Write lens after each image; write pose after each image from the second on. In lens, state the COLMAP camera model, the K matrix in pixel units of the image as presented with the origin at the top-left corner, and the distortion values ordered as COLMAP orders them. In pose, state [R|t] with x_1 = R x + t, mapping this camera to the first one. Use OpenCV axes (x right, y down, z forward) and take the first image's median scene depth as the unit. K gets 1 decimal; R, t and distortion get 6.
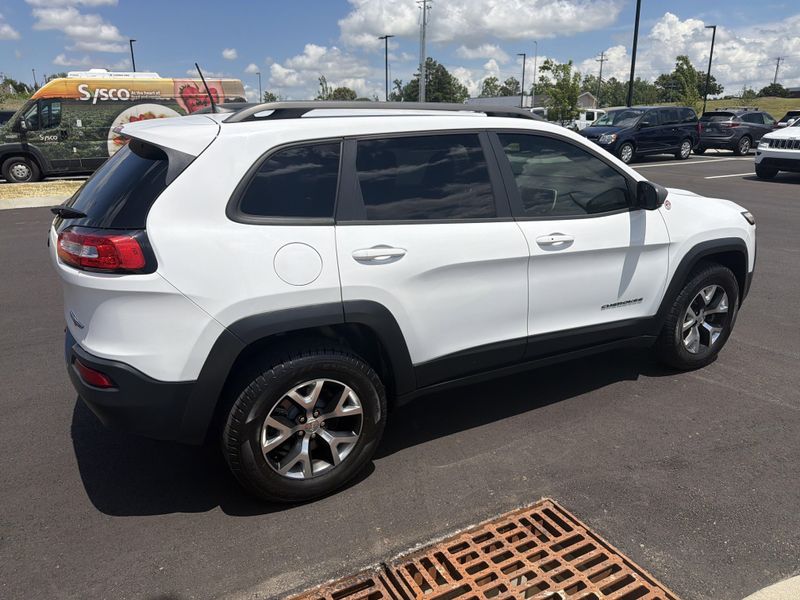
lens RADIAL K [[571.9, 0, 400.0], [0, 571.9, 300.0], [0, 0, 1]] dist [0.024906, -0.042064]
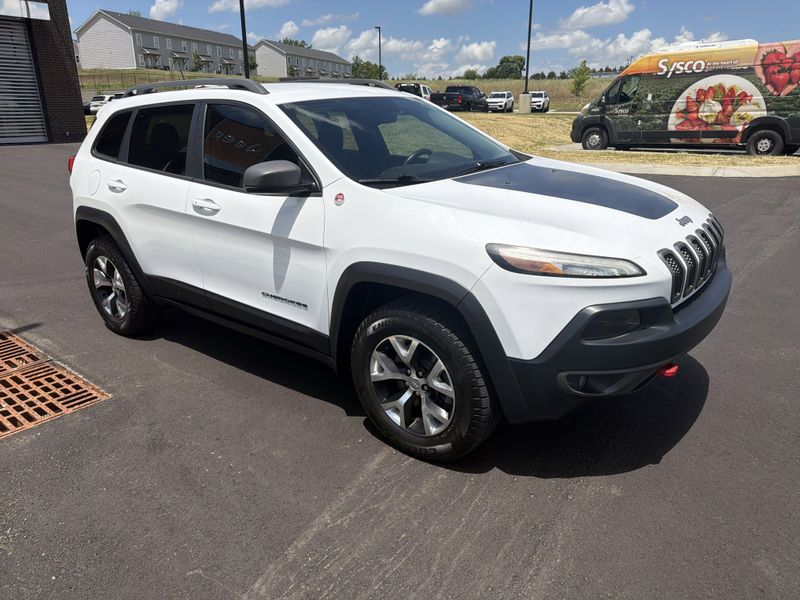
lens RADIAL K [[572.4, 0, 402.0], [0, 572.4, 294.9], [0, 0, 1]] dist [0.010690, -0.013656]
pose [[0.377488, 0.283115, -0.881674, 1.395448], [-0.253529, 0.947335, 0.195651, -0.248595], [0.890633, 0.149674, 0.429385, 0.895431]]
